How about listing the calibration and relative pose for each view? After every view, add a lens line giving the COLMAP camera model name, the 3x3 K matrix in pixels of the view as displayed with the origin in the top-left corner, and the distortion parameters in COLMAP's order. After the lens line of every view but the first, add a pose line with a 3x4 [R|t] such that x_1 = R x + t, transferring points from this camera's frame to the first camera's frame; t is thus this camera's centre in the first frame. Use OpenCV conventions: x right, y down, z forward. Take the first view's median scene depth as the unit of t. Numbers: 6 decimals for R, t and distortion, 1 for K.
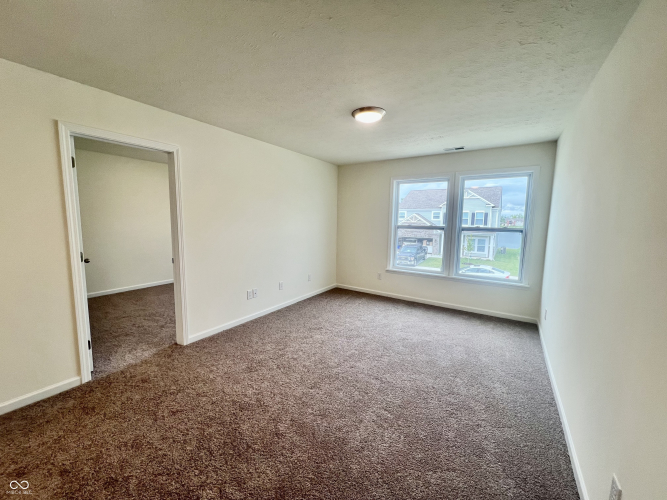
lens RADIAL K [[271.0, 0, 327.0], [0, 271.0, 252.5], [0, 0, 1]] dist [0.003140, 0.000585]
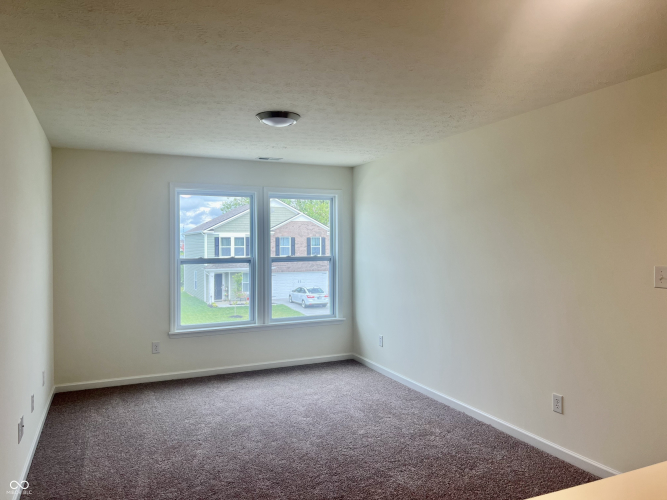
lens RADIAL K [[505.1, 0, 336.8], [0, 505.1, 249.5], [0, 0, 1]] dist [0.046256, -0.055989]
pose [[0.524402, -0.027638, 0.851022, -0.649447], [0.120859, 0.991770, -0.042264, -0.035221], [-0.842850, 0.125017, 0.523426, 0.094466]]
